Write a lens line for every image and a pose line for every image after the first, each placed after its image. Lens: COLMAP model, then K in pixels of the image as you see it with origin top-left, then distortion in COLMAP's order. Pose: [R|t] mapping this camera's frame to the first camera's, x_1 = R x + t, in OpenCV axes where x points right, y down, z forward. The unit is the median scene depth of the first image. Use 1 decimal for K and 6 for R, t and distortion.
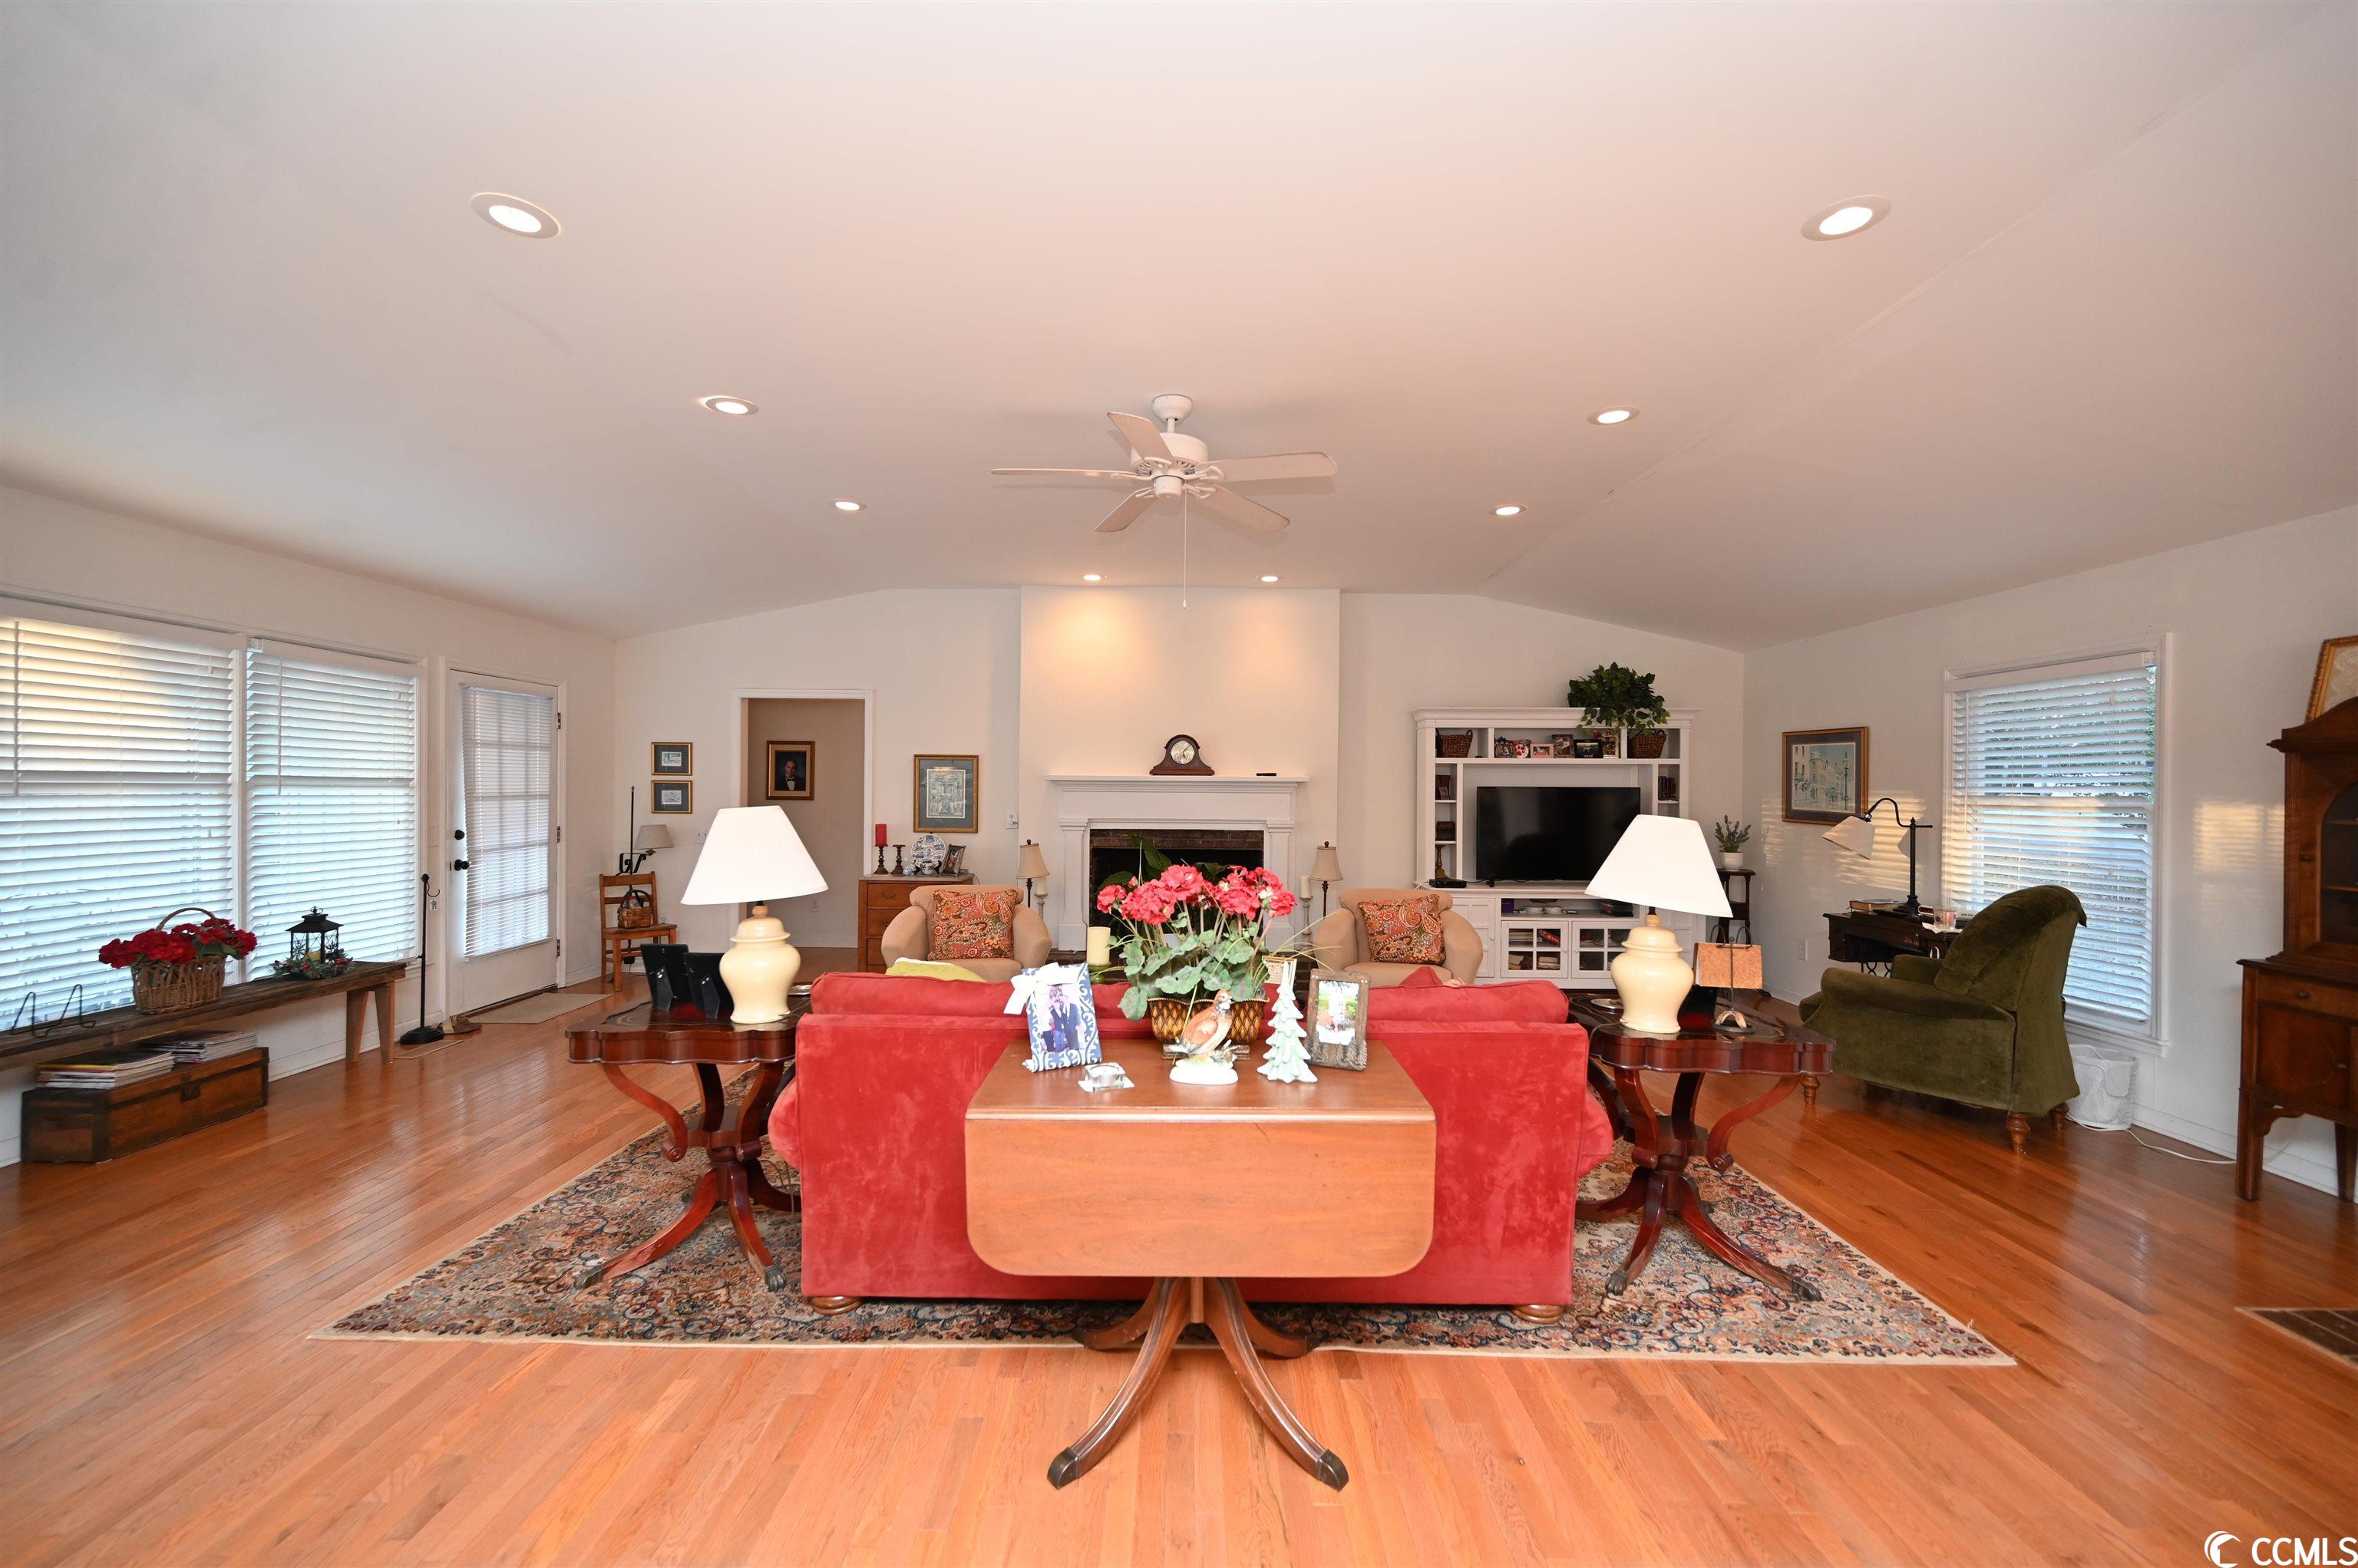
lens RADIAL K [[928.0, 0, 1181.9], [0, 928.0, 786.5], [0, 0, 1]] dist [0.000382, -0.000031]
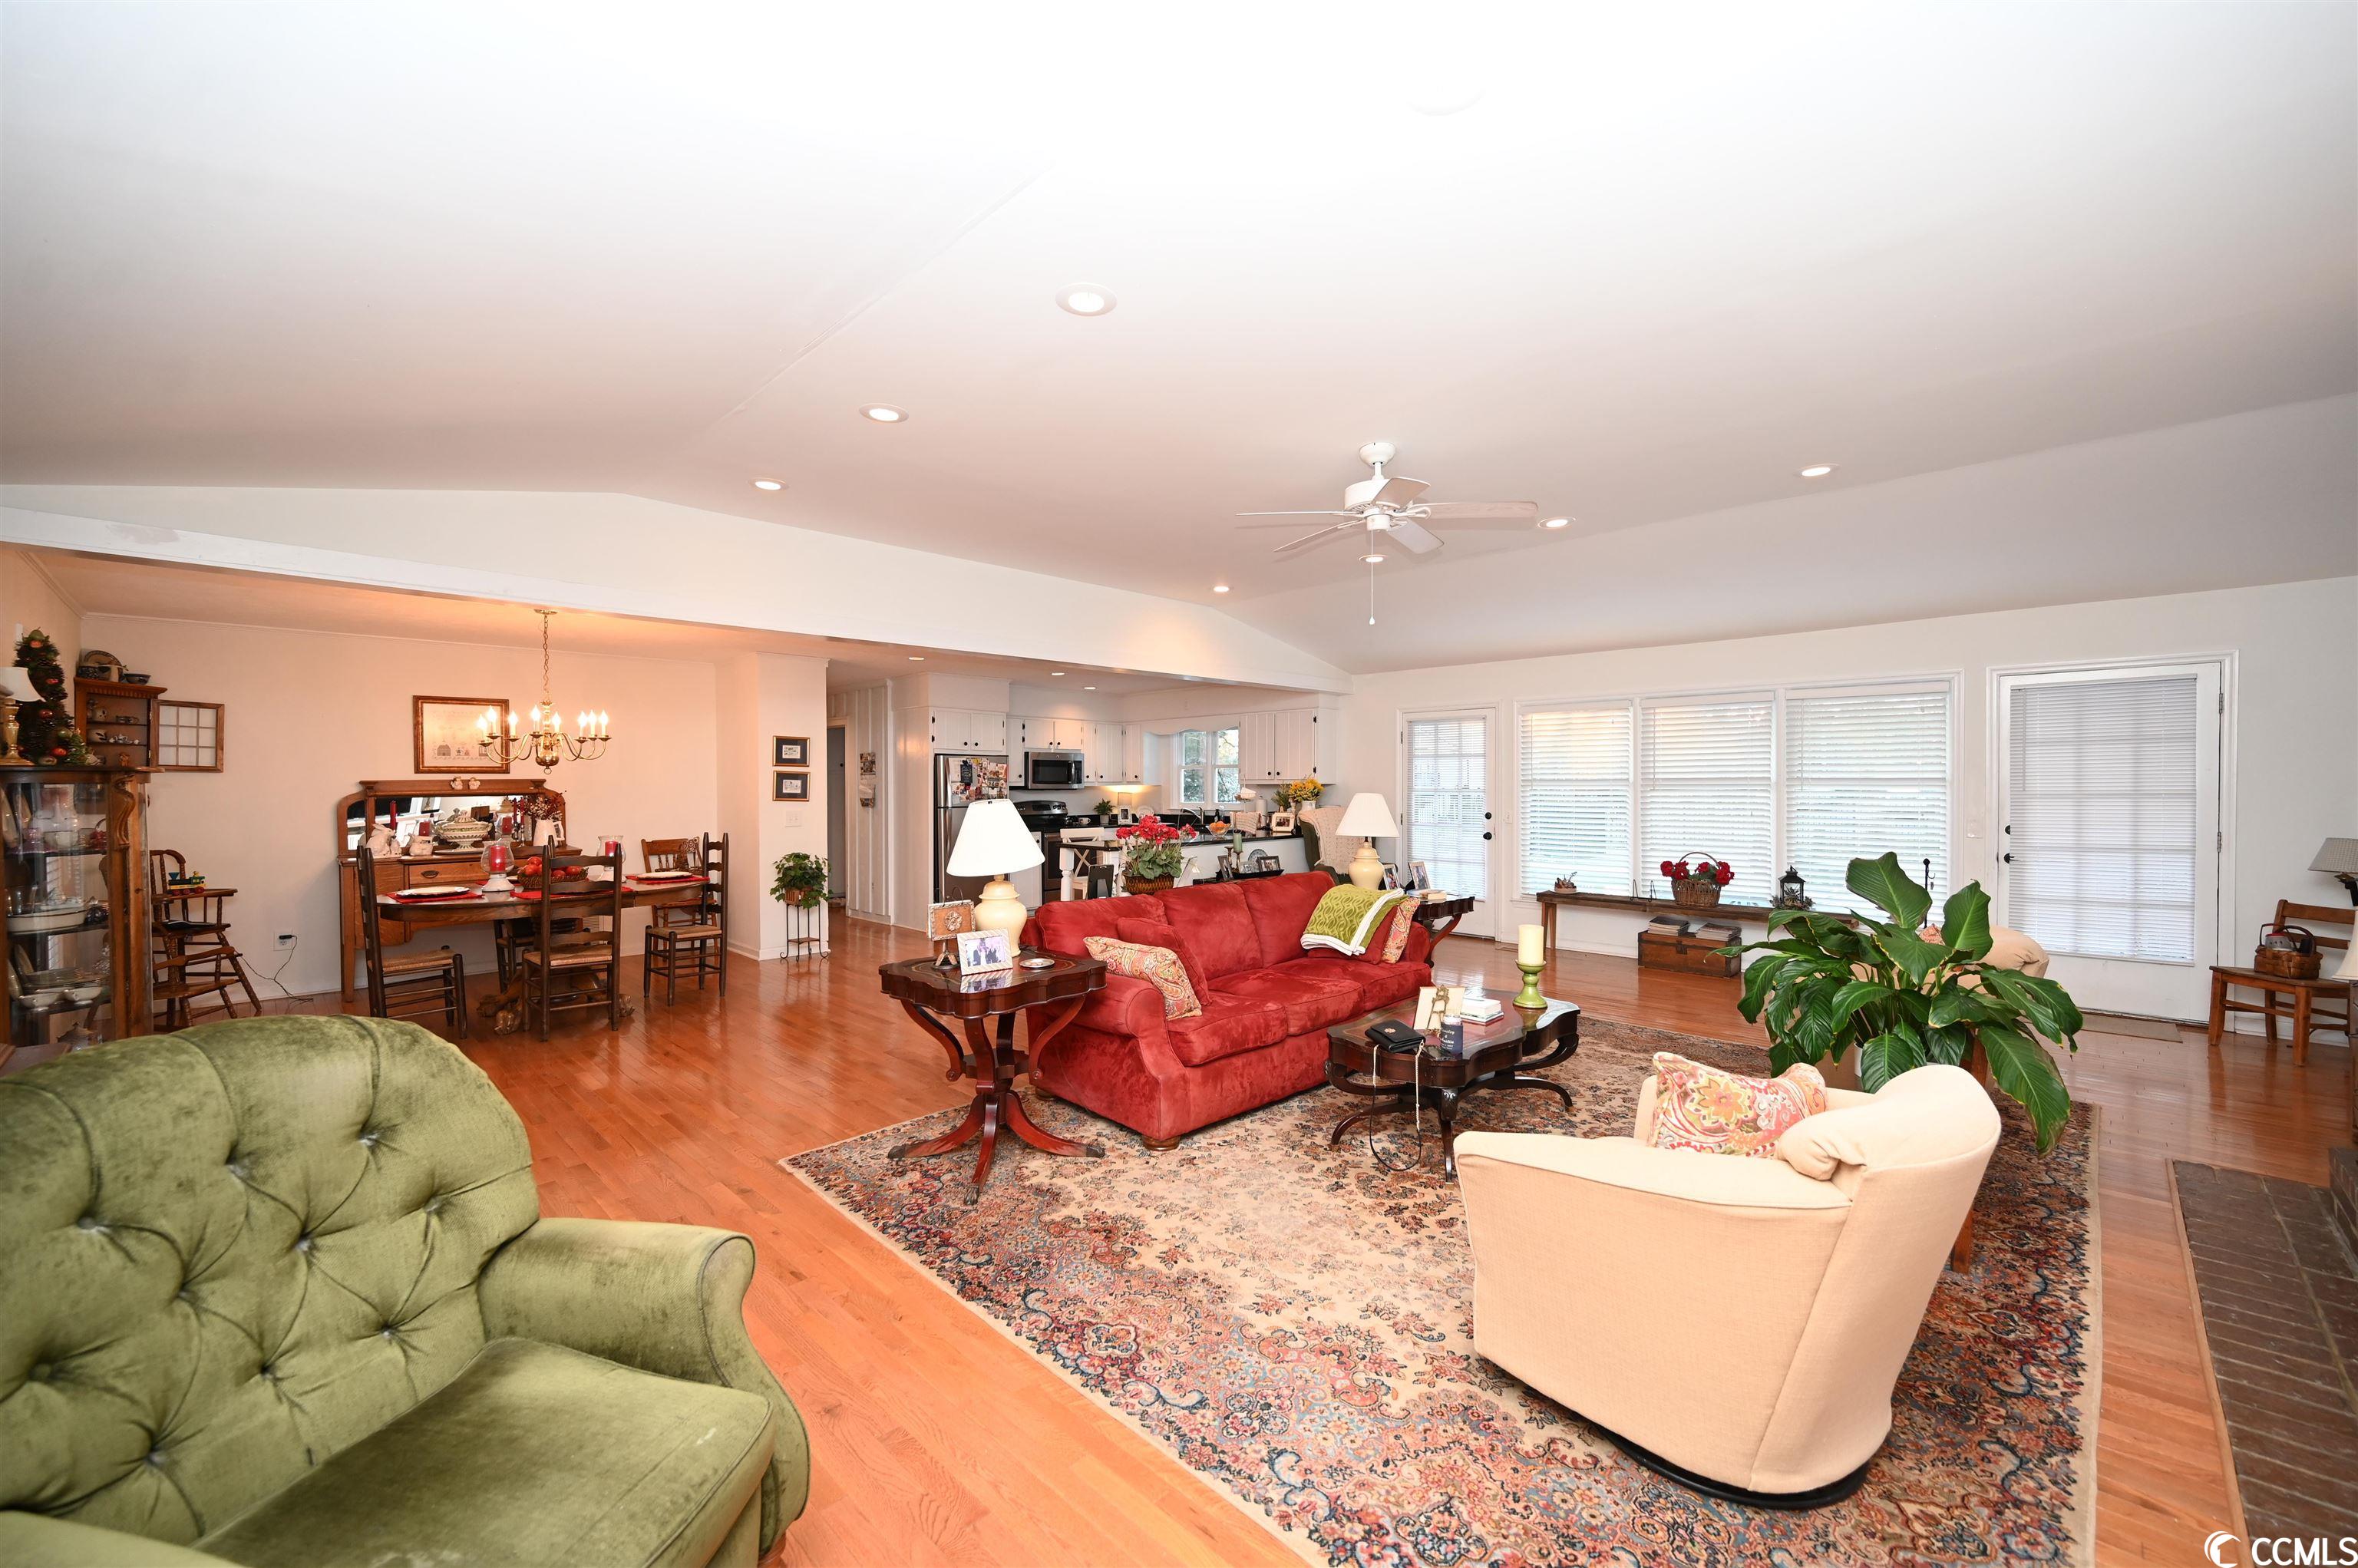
lens RADIAL K [[928.0, 0, 1185.8], [0, 928.0, 796.6], [0, 0, 1]] dist [0.000382, -0.000031]
pose [[-0.700647, 0.001847, -0.713505, 0.546147], [-0.001434, 0.999991, 0.003996, 0.009226], [0.713506, 0.003823, -0.700638, 0.913207]]
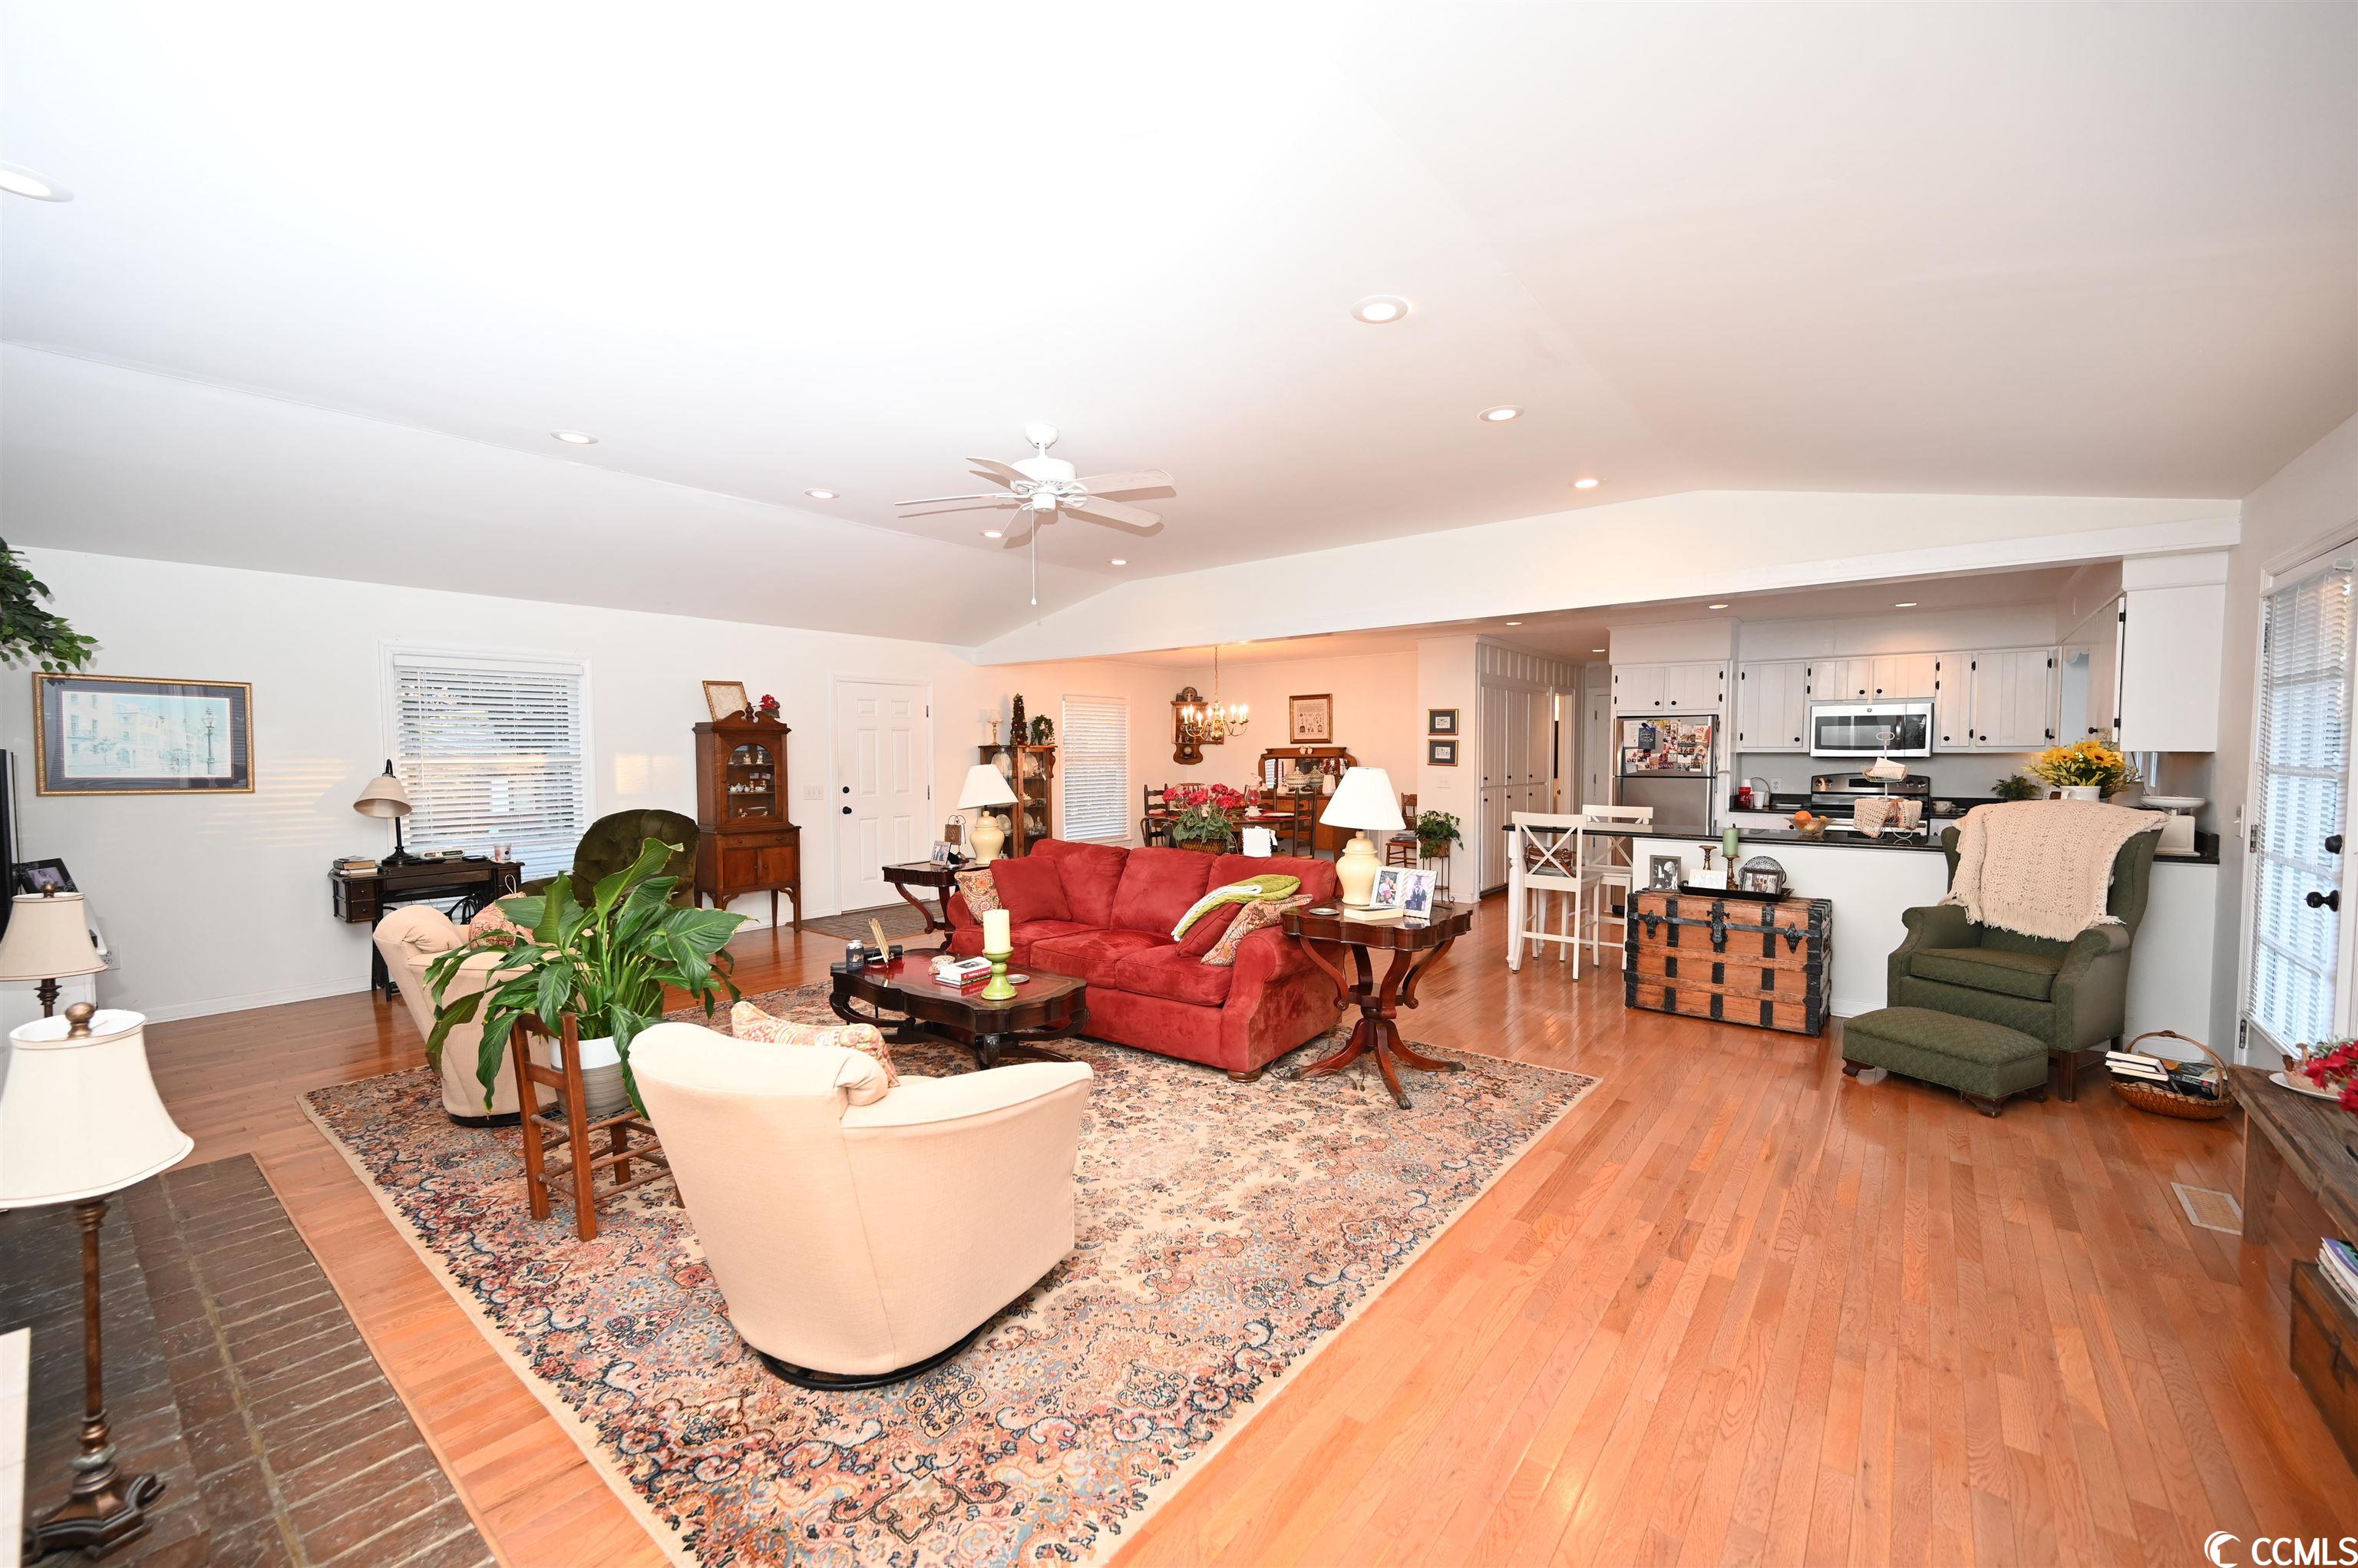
lens RADIAL K [[928.0, 0, 1184.3], [0, 928.0, 791.3], [0, 0, 1]] dist [0.000382, -0.000031]
pose [[-0.783210, -0.033570, 0.620850, -0.504015], [-0.005241, 0.998862, 0.047398, -0.004512], [-0.621735, 0.033868, -0.782495, 1.019619]]
